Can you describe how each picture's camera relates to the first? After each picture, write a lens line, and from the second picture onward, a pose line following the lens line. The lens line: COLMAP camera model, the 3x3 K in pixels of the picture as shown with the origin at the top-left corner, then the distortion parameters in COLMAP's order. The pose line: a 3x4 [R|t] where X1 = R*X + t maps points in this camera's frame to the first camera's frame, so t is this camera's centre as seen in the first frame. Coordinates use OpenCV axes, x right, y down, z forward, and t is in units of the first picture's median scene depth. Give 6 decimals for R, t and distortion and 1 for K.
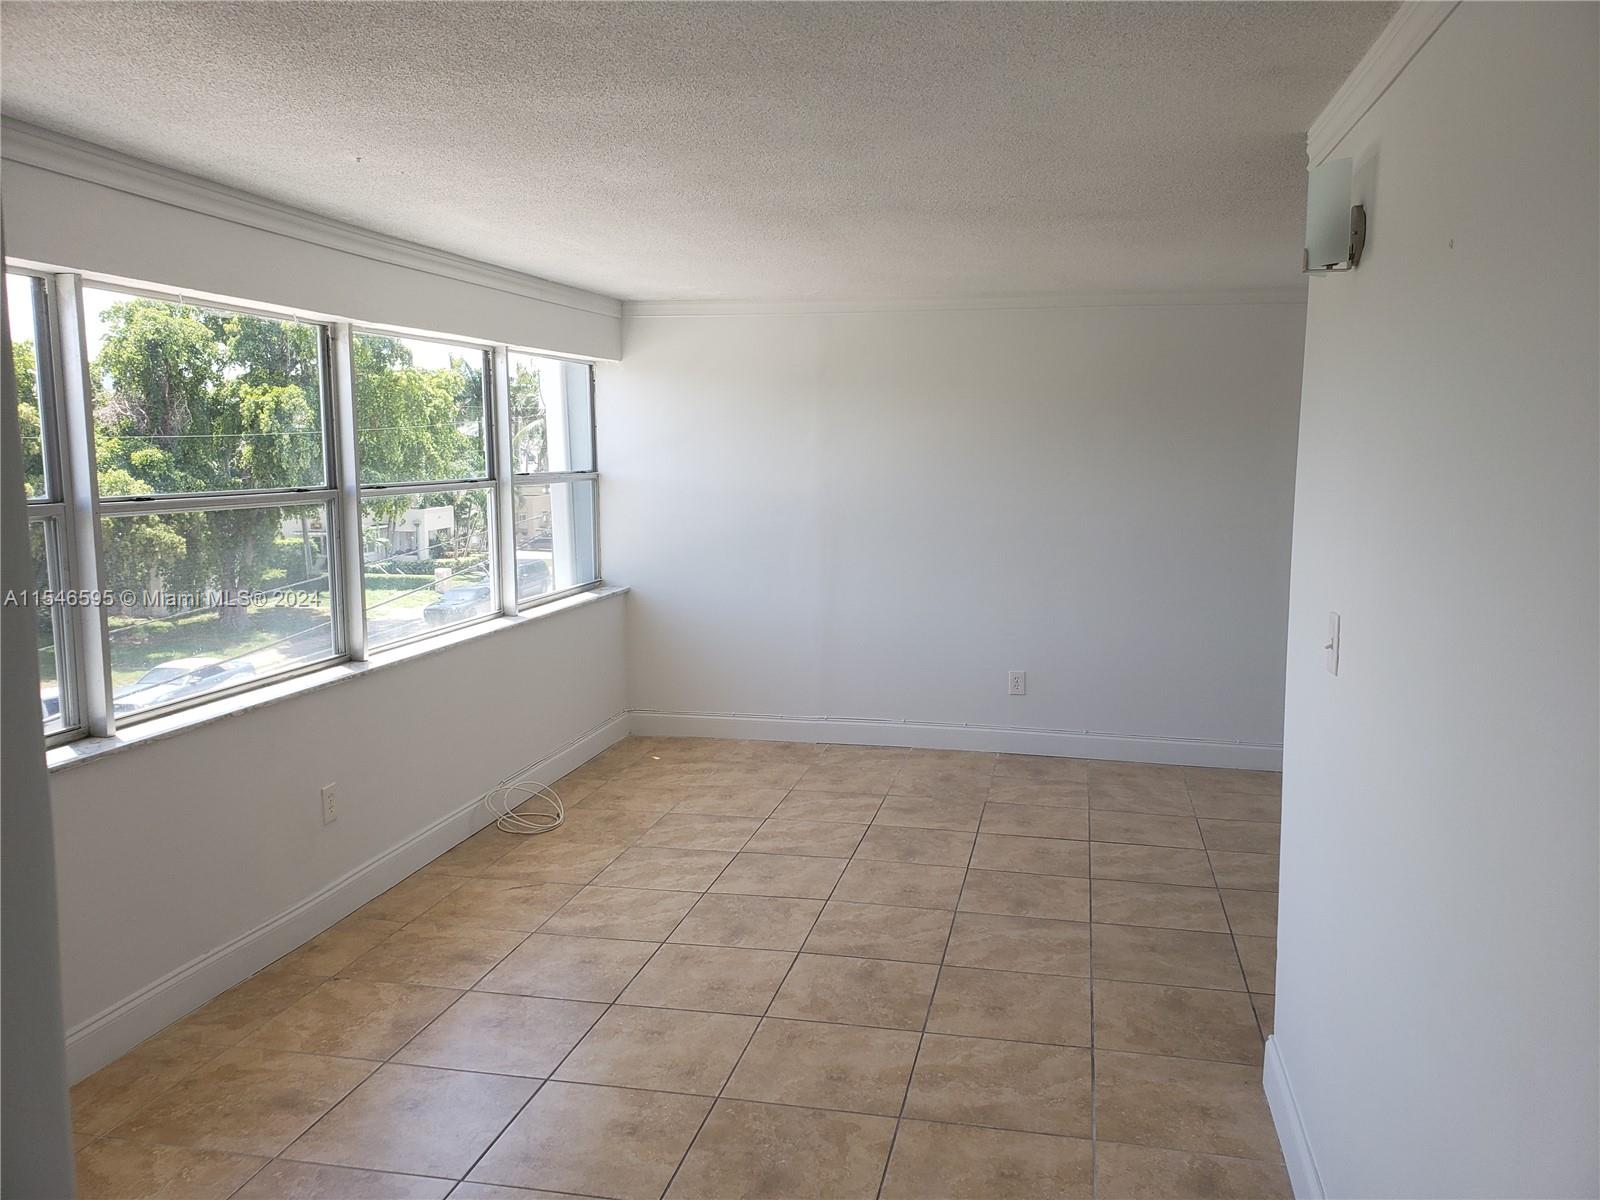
lens RADIAL K [[1237.7, 0, 803.8], [0, 1237.7, 606.9], [0, 0, 1]] dist [0.040491, -0.004444]
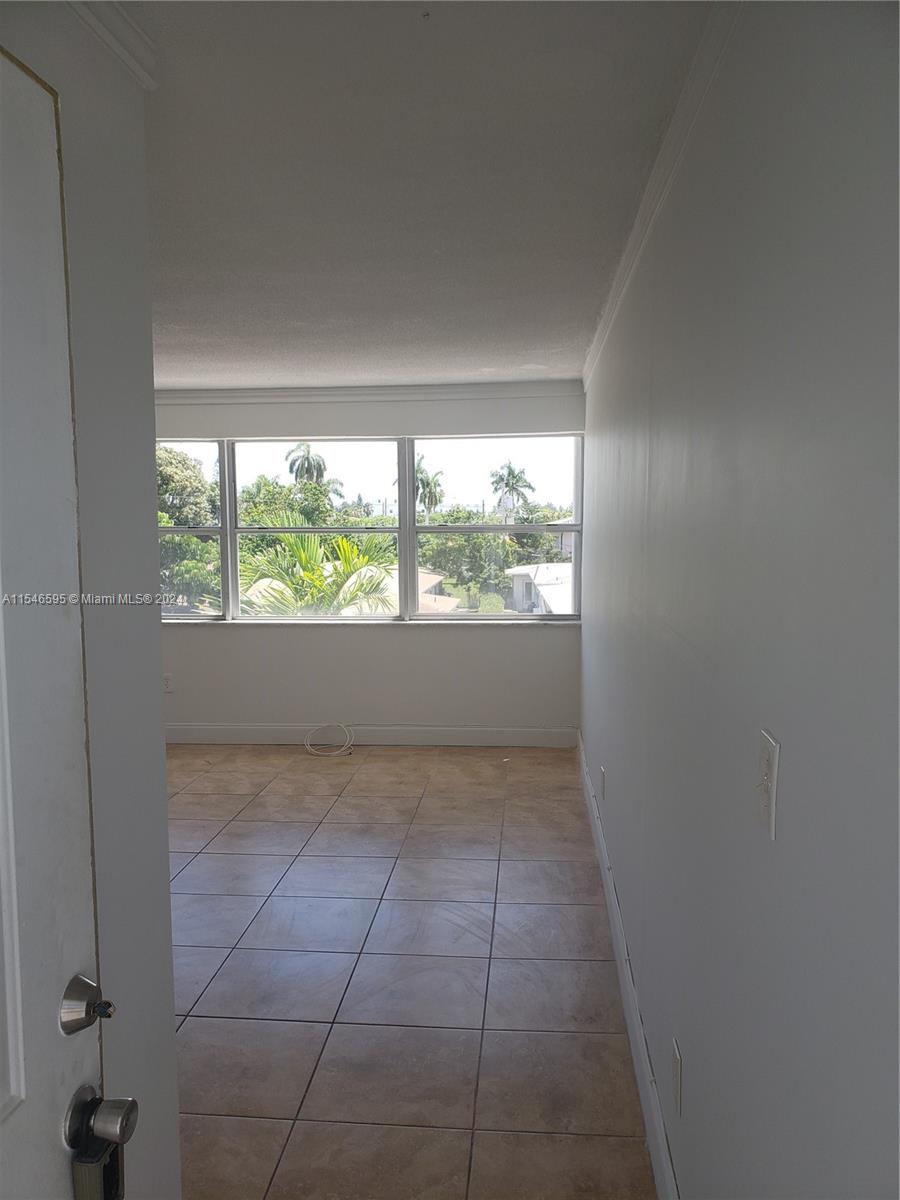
lens RADIAL K [[928.2, 0, 452.3], [0, 928.2, 599.4], [0, 0, 1]] dist [0.040491, -0.004444]
pose [[0.134991, 0.096714, -0.986116, 1.000945], [-0.116669, 0.989853, 0.081109, -0.134767], [0.983954, 0.104100, 0.144904, 1.036224]]
